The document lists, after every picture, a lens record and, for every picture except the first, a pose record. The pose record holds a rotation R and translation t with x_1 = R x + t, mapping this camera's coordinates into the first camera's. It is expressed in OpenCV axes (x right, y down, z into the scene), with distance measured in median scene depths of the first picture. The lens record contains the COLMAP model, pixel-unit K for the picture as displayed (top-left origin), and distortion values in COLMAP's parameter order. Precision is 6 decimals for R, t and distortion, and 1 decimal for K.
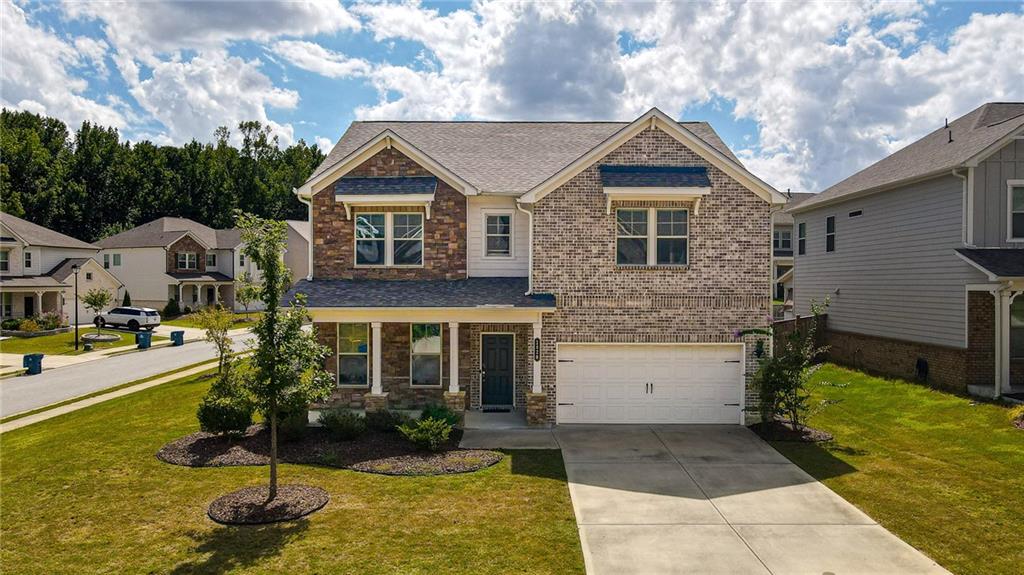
lens RADIAL K [[755.9, 0, 512.0], [0, 755.9, 287.5], [0, 0, 1]] dist [0.008880, 0.003501]
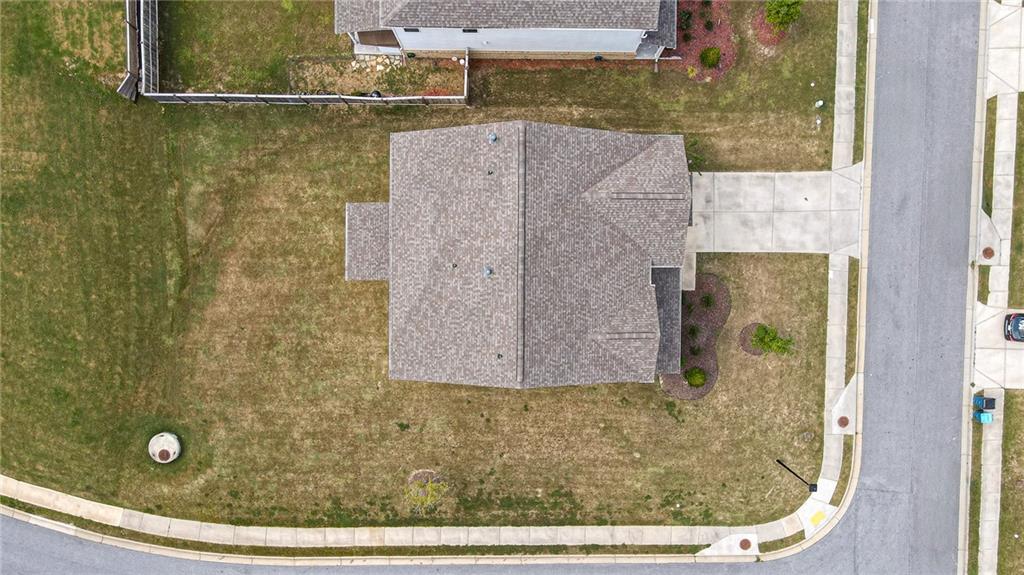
lens RADIAL K [[755.9, 0, 512.0], [0, 755.9, 287.5], [0, 0, 1]] dist [0.008880, 0.003501]
pose [[-0.005645, -0.999673, -0.024926, 0.009170], [0.016656, -0.025017, 0.999548, -2.177807], [-0.999845, 0.005227, 0.016792, 1.404469]]
